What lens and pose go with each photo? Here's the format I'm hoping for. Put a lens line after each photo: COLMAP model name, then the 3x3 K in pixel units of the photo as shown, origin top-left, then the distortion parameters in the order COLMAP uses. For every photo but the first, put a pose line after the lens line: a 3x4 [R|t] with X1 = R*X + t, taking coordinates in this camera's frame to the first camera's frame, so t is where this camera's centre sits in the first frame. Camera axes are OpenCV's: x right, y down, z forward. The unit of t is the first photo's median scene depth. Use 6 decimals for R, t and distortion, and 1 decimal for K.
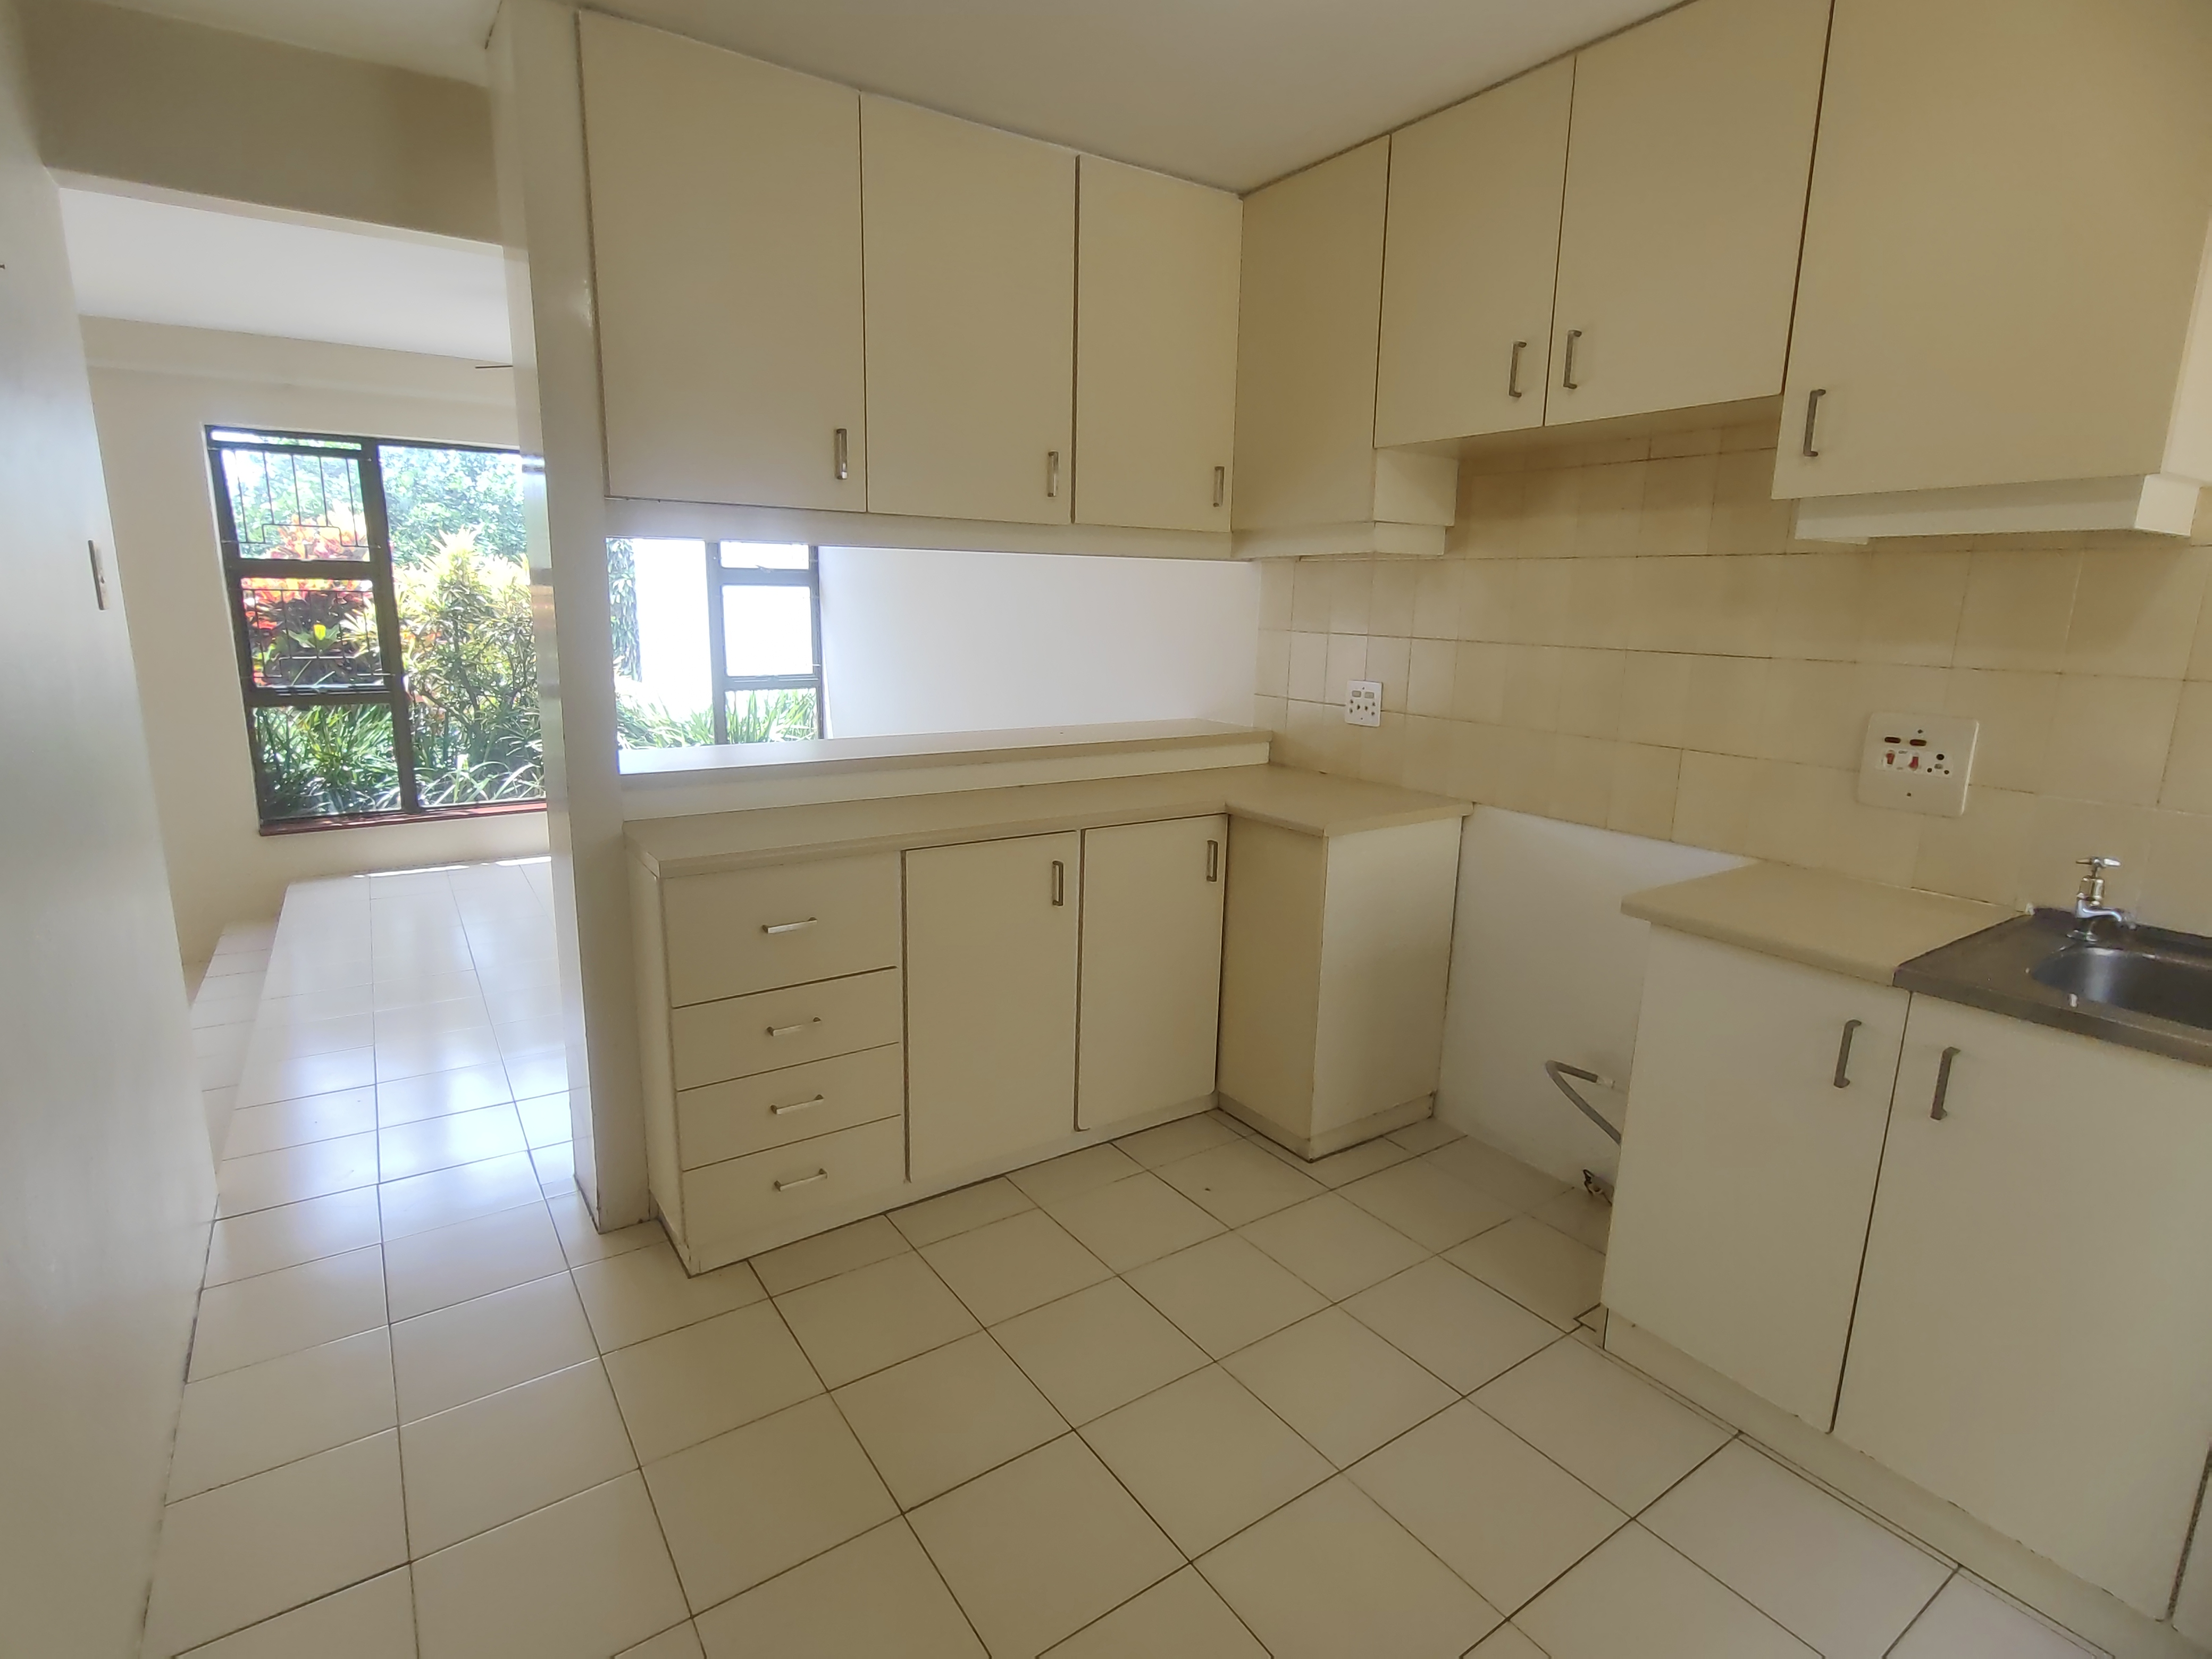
lens RADIAL K [[1120.9, 0, 1108.4], [0, 1120.9, 819.7], [0, 0, 1]] dist [0.008111, 0.010319]
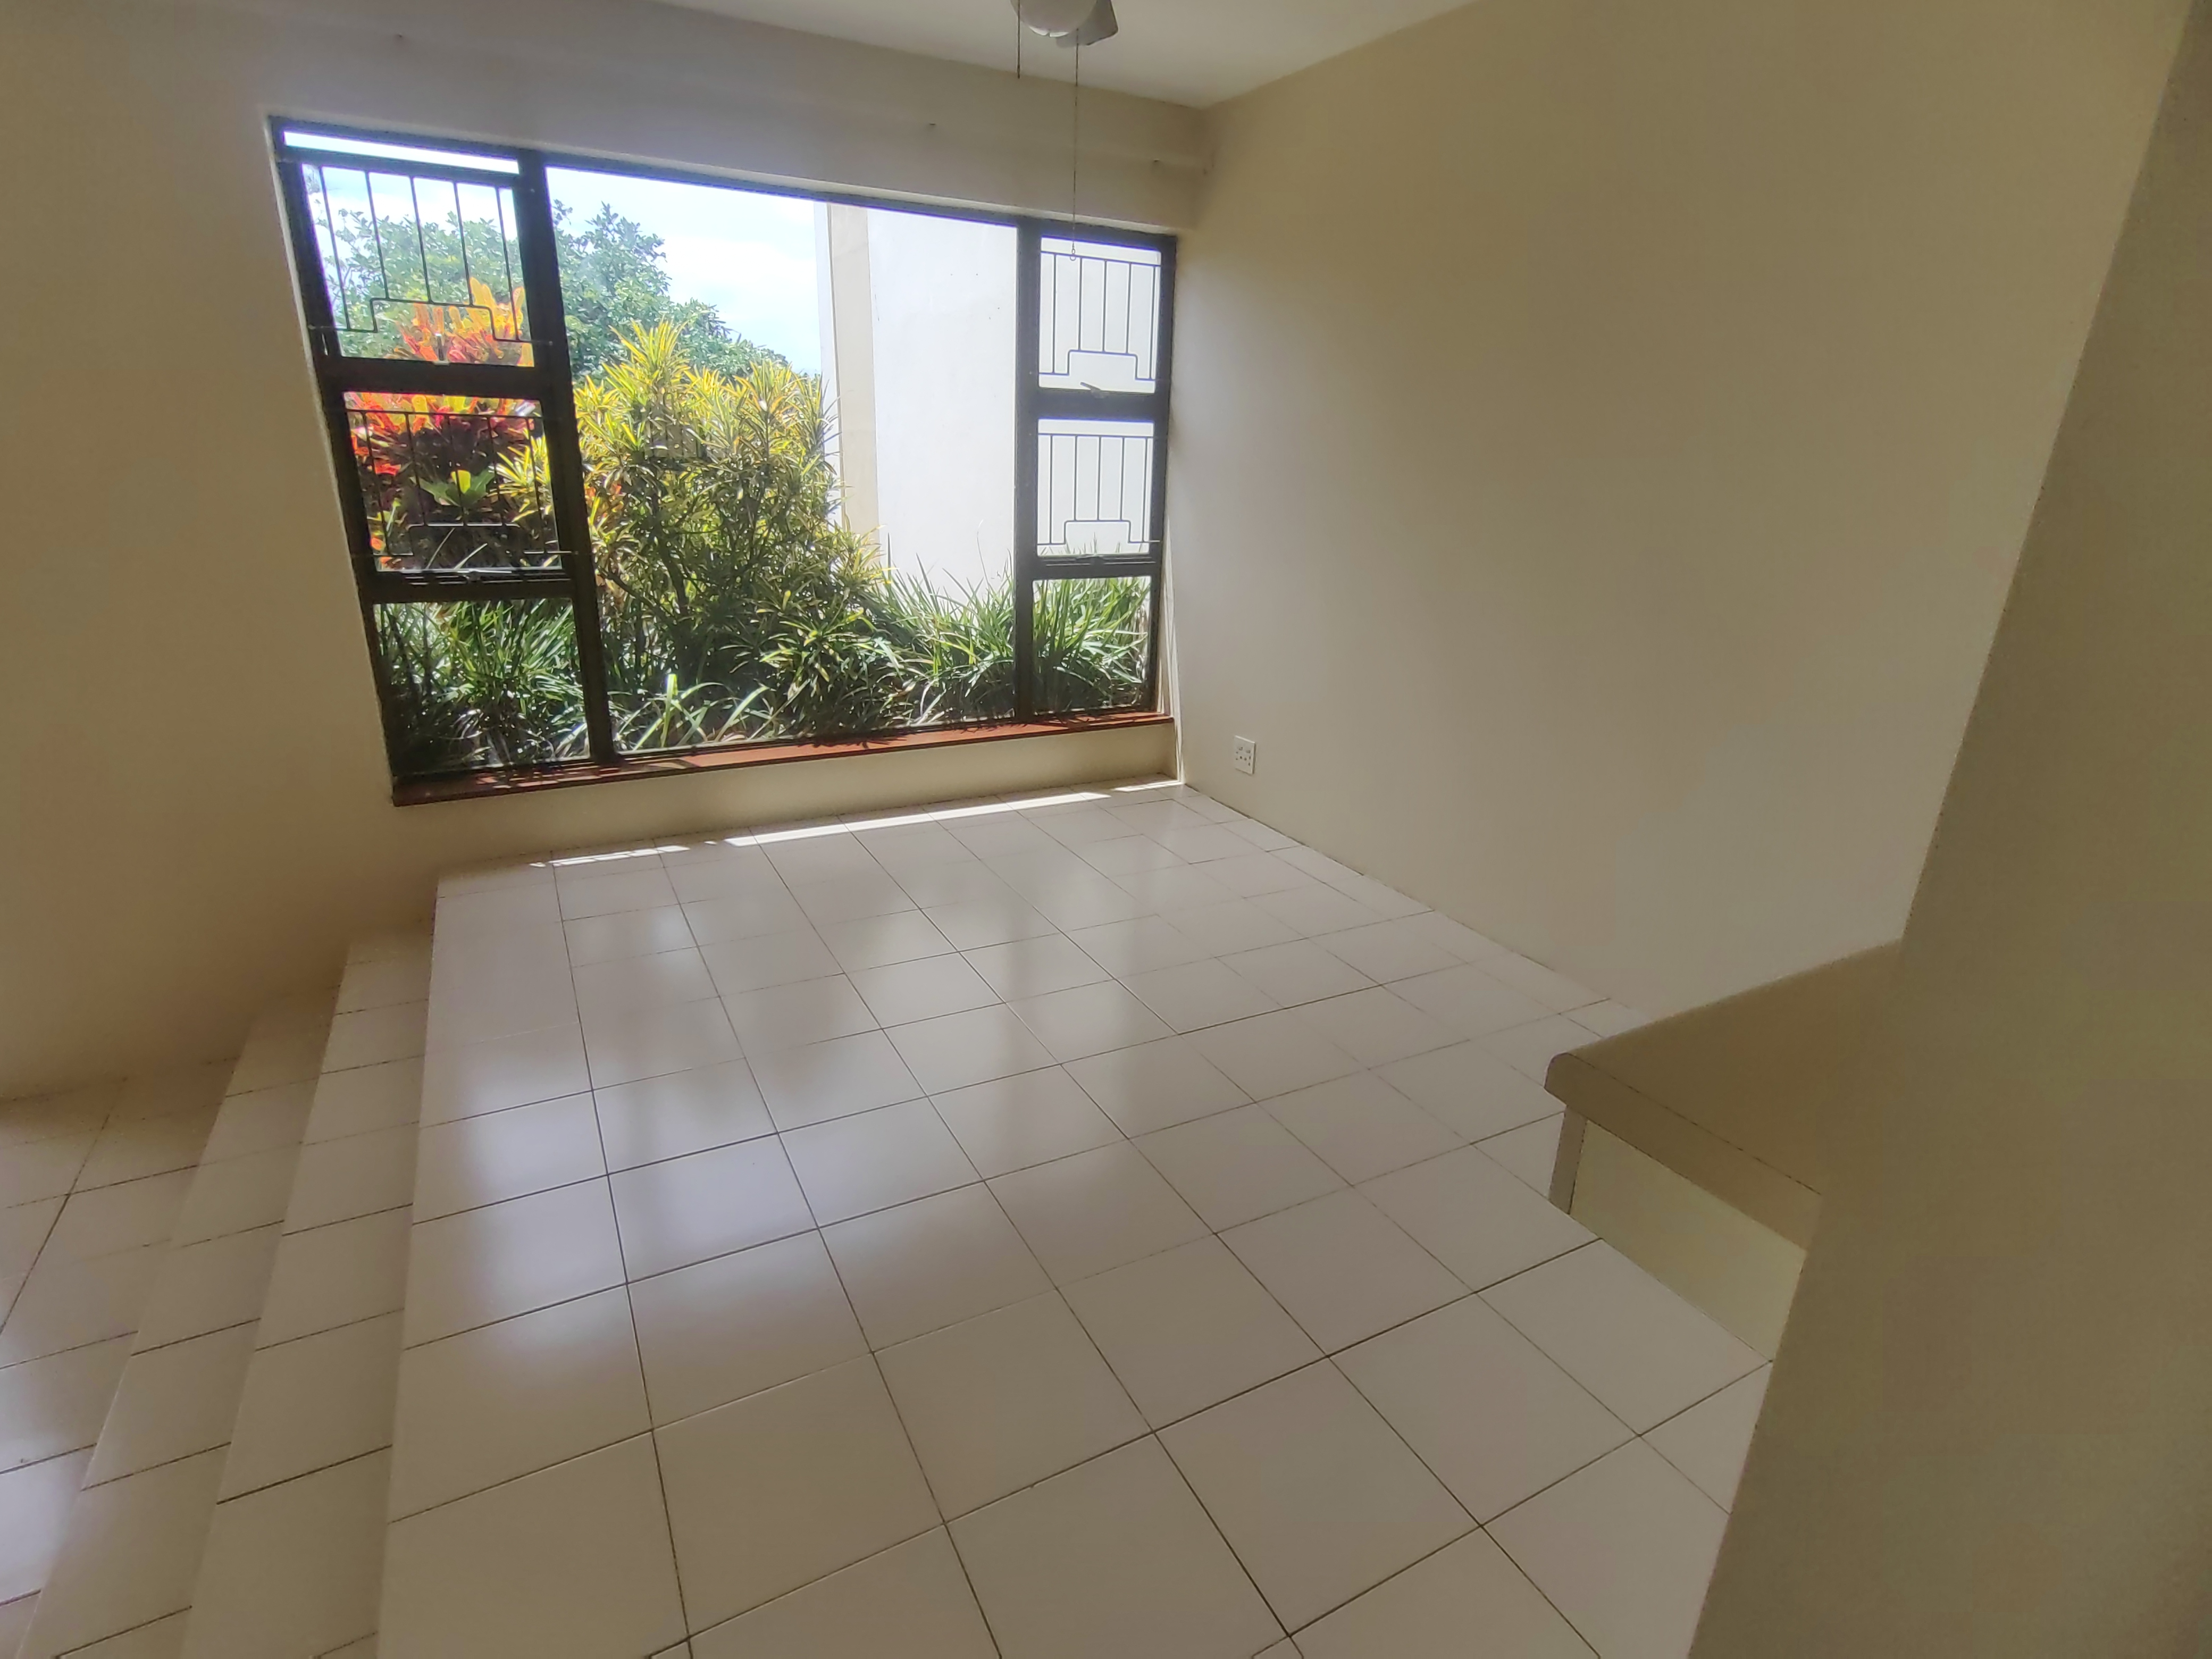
lens RADIAL K [[1120.9, 0, 1107.0], [0, 1120.9, 814.1], [0, 0, 1]] dist [0.008111, 0.010319]
pose [[0.996139, 0.040204, -0.078040, -0.266600], [-0.030279, 0.991766, 0.124434, -0.067322], [0.082400, -0.121591, 0.989154, 0.358442]]
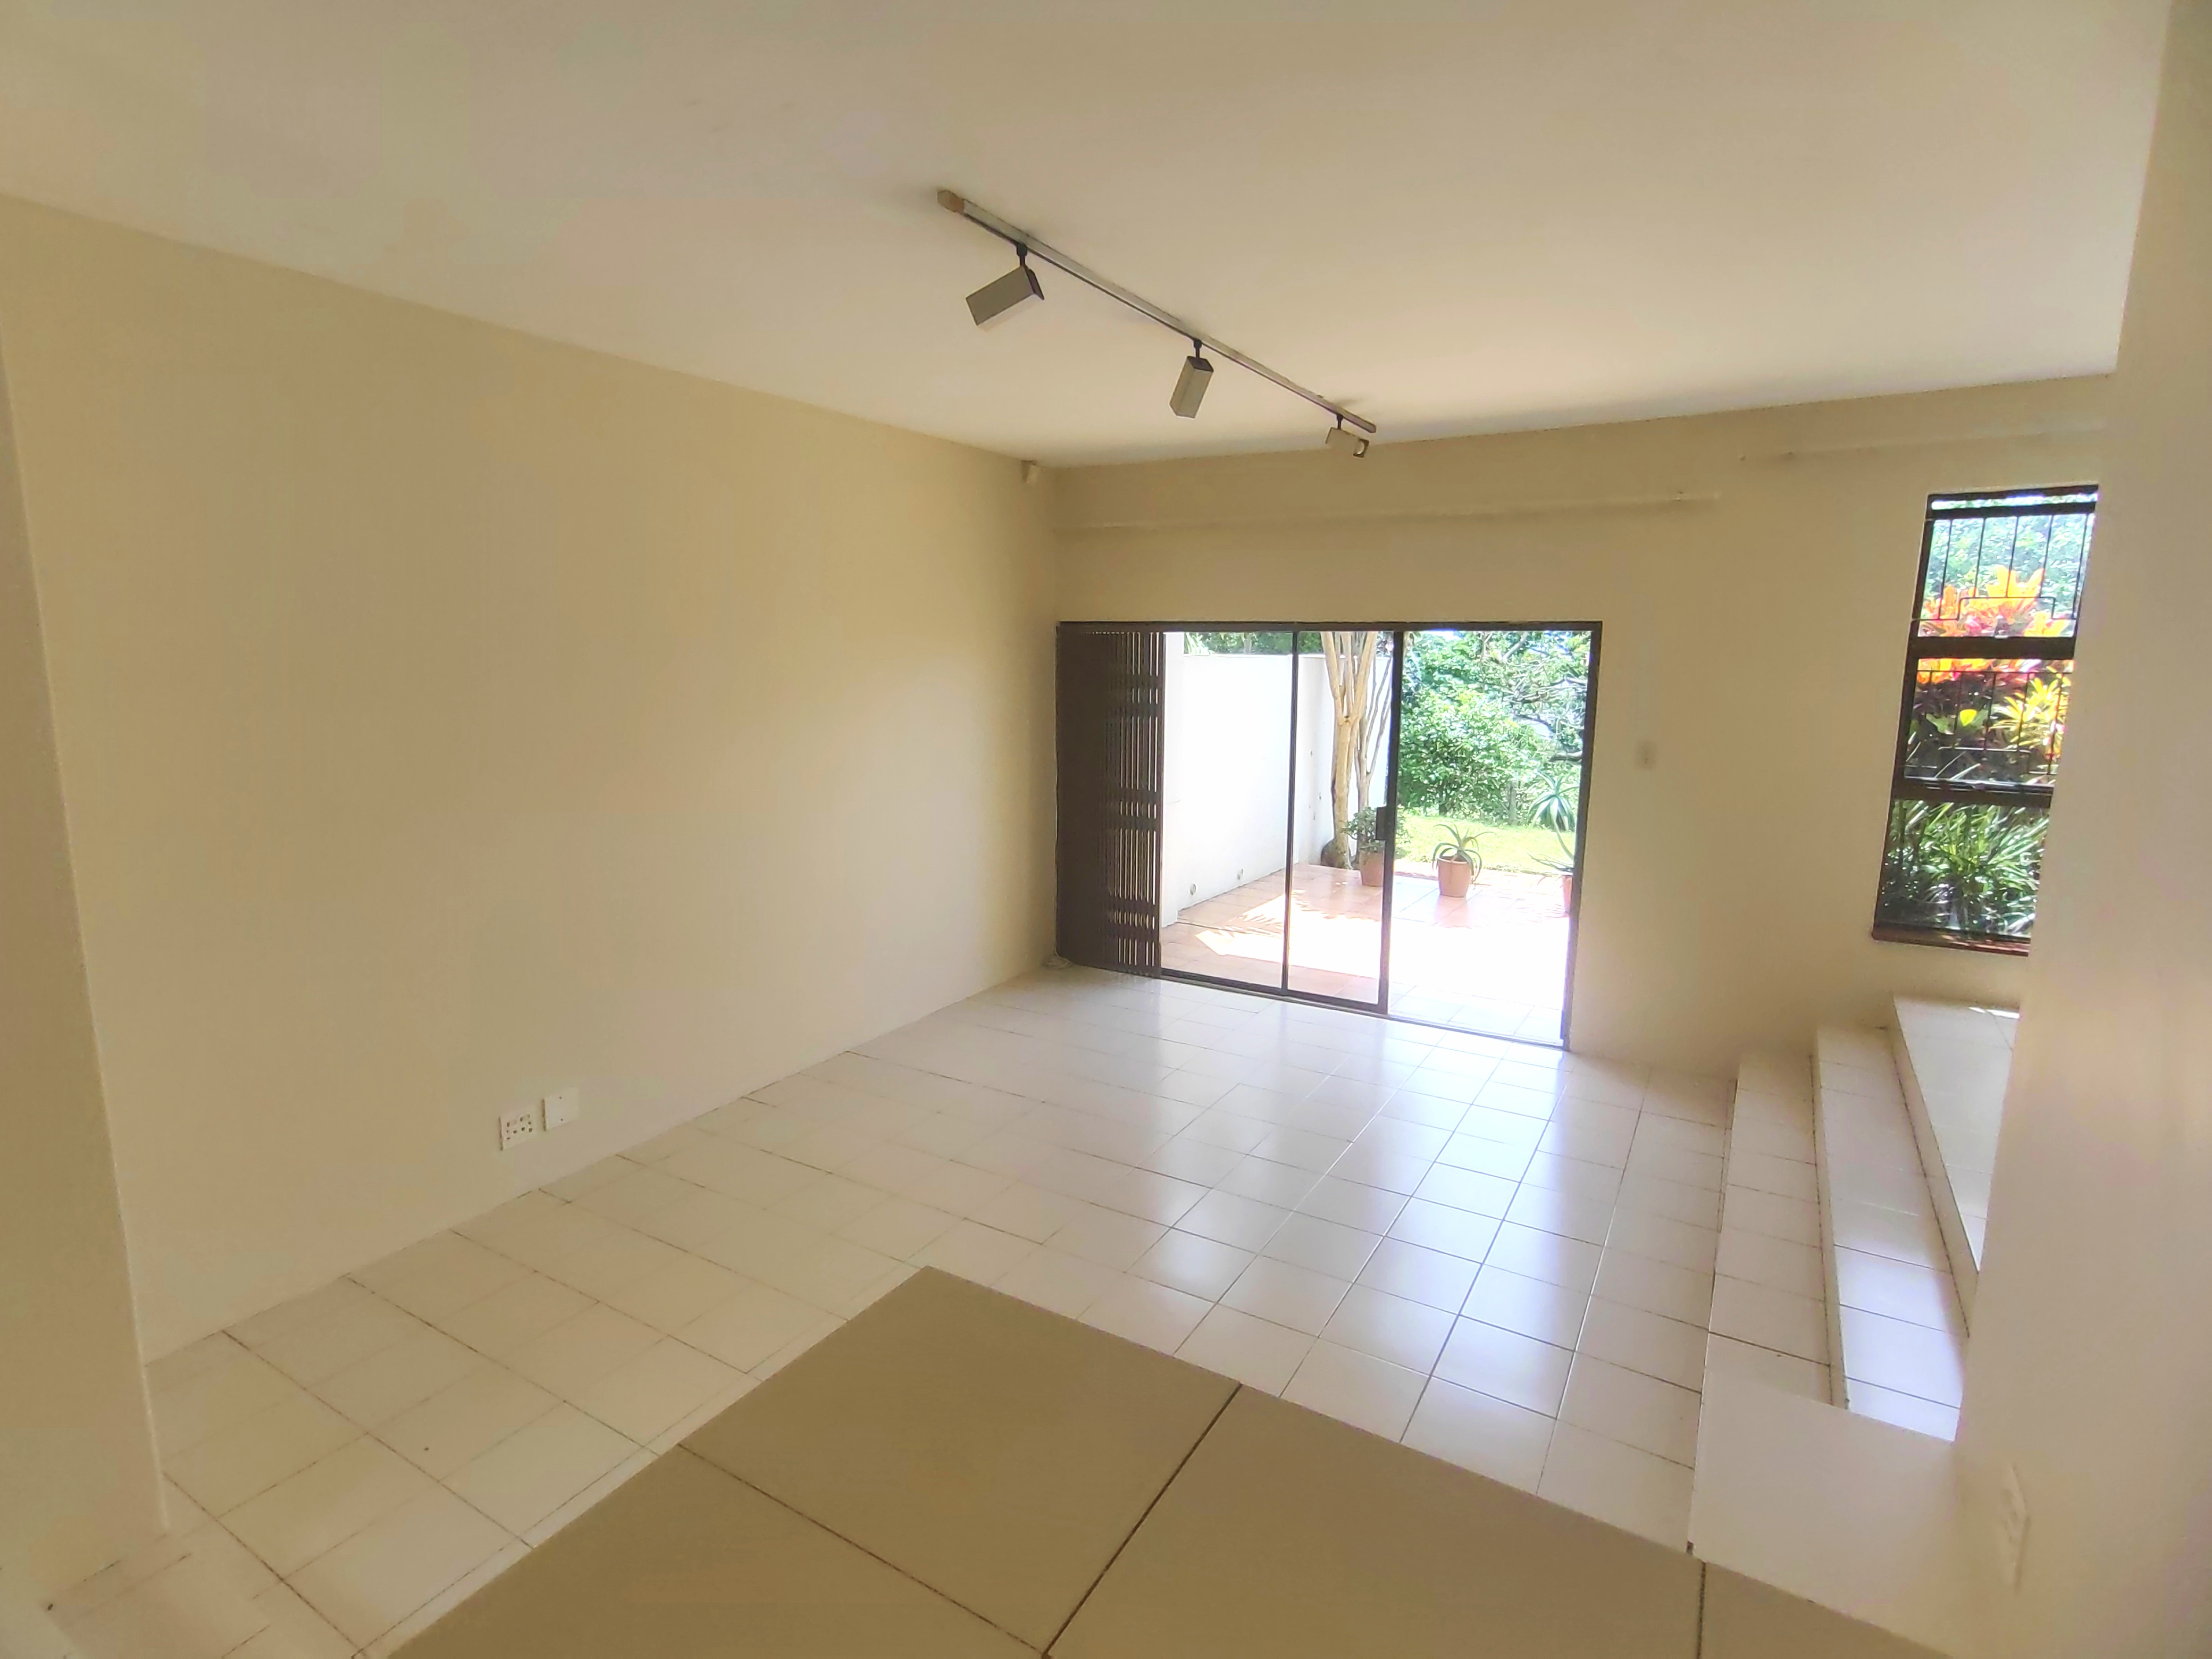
lens RADIAL K [[1099.4, 0, 1102.0], [0, 1099.4, 821.3], [0, 0, 1]] dist [0.000239, 0.006016]
pose [[0.433878, 0.135623, -0.890706, -0.222516], [-0.183368, 0.981207, 0.060081, -0.015990], [0.882115, 0.137259, 0.450593, 0.034572]]
